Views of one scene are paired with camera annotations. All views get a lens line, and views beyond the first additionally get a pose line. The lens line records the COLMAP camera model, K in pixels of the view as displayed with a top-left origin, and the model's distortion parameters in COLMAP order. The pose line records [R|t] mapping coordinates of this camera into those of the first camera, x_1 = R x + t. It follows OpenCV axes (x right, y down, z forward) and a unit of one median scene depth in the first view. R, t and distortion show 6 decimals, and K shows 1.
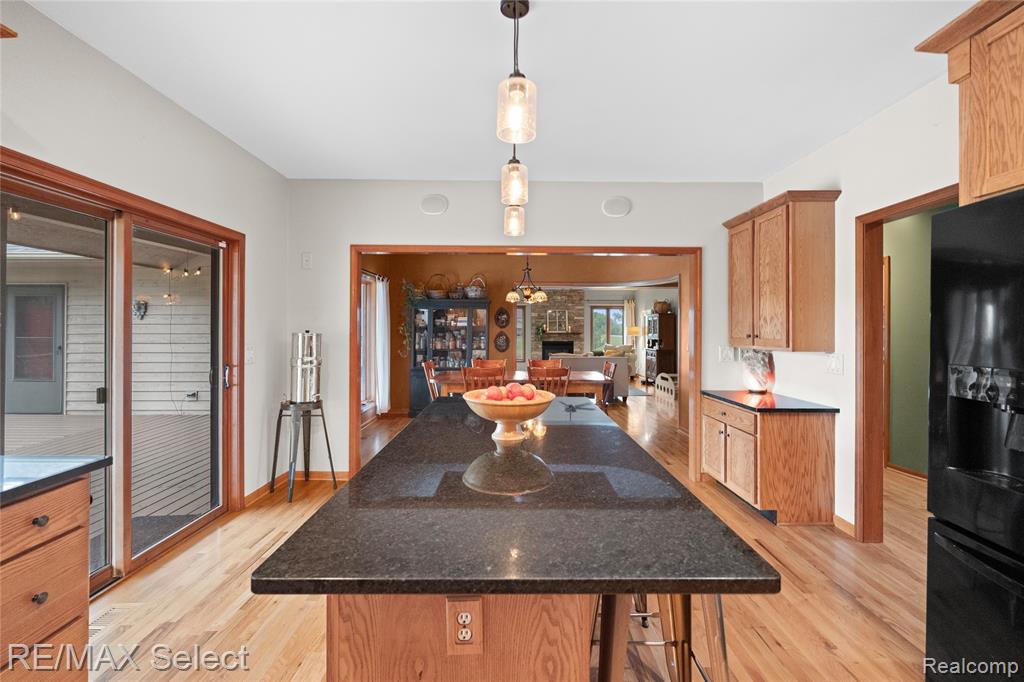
lens RADIAL K [[453.7, 0, 511.7], [0, 453.7, 327.2], [0, 0, 1]] dist [-0.000787, -0.000316]
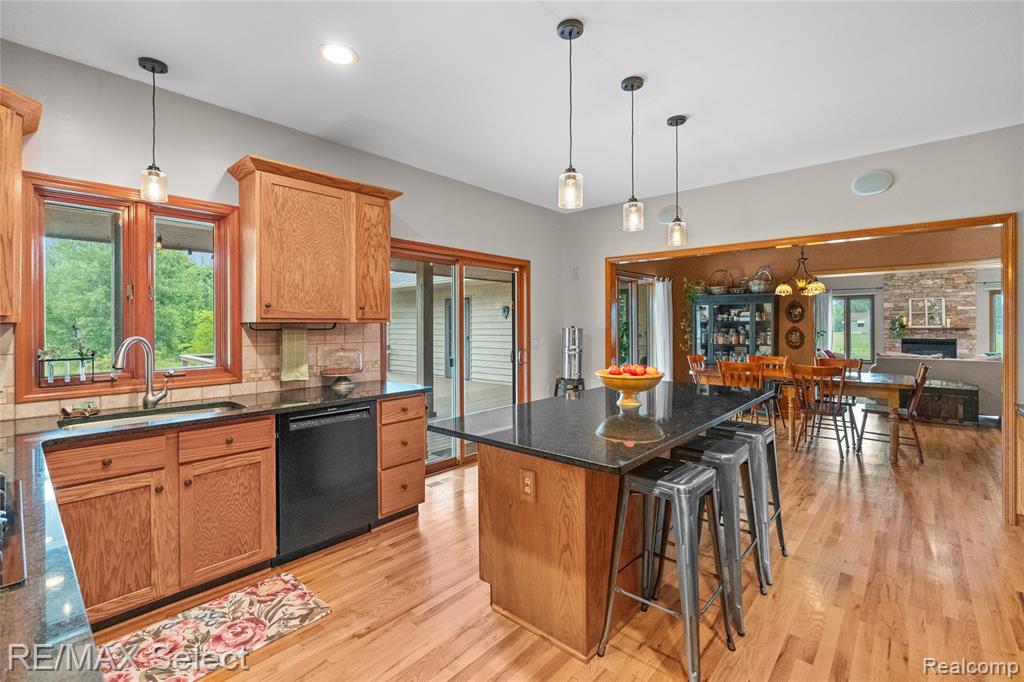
lens RADIAL K [[453.7, 0, 511.7], [0, 453.7, 327.2], [0, 0, 1]] dist [-0.000787, -0.000316]
pose [[0.742833, -0.001885, -0.669474, 0.299503], [0.008382, 0.999944, 0.006486, 0.000198], [0.669425, -0.010430, 0.742807, -0.113237]]
